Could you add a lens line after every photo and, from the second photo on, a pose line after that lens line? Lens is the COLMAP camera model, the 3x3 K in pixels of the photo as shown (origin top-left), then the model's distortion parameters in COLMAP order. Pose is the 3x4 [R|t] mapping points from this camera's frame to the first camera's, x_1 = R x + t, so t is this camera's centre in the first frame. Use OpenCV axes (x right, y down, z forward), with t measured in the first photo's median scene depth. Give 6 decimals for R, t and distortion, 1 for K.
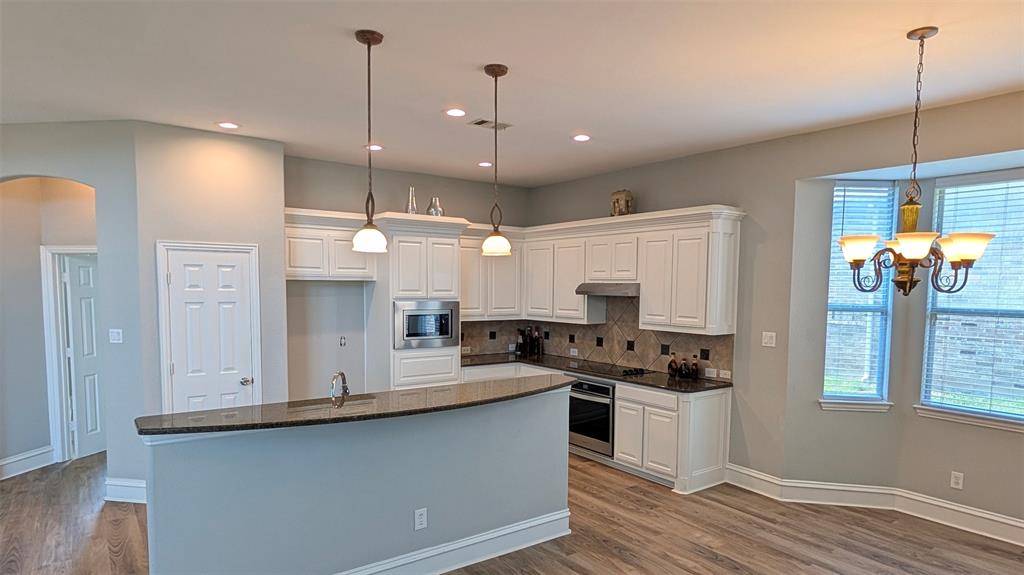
lens RADIAL K [[594.6, 0, 519.8], [0, 594.6, 333.1], [0, 0, 1]] dist [0.002470, -0.001443]
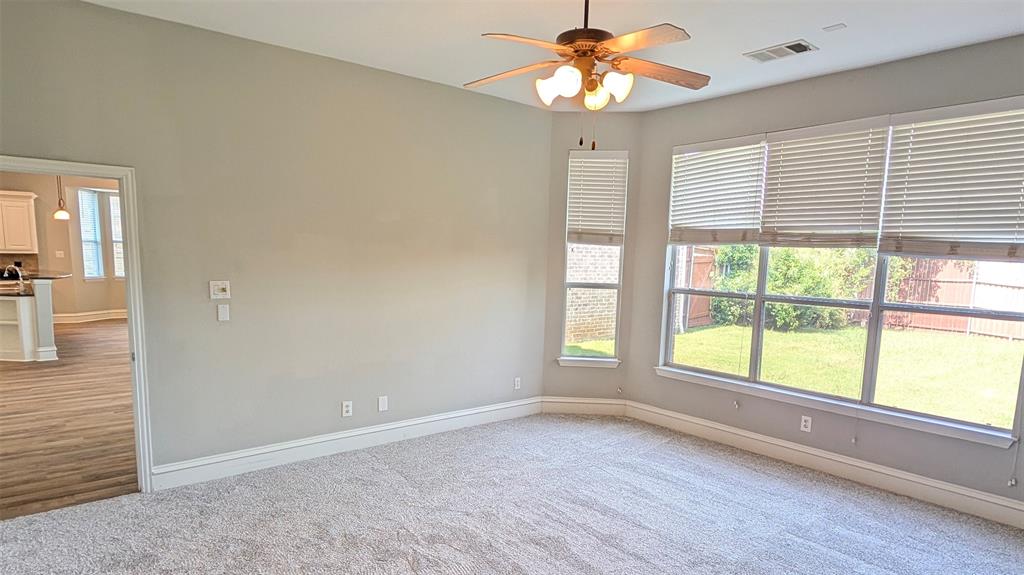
lens RADIAL K [[594.6, 0, 519.8], [0, 594.6, 333.1], [0, 0, 1]] dist [0.002470, -0.001443]
pose [[-0.062608, -0.150674, 0.986599, -1.728145], [0.057288, 0.986366, 0.154274, 0.049495], [-0.996393, 0.066179, -0.053123, -0.536287]]
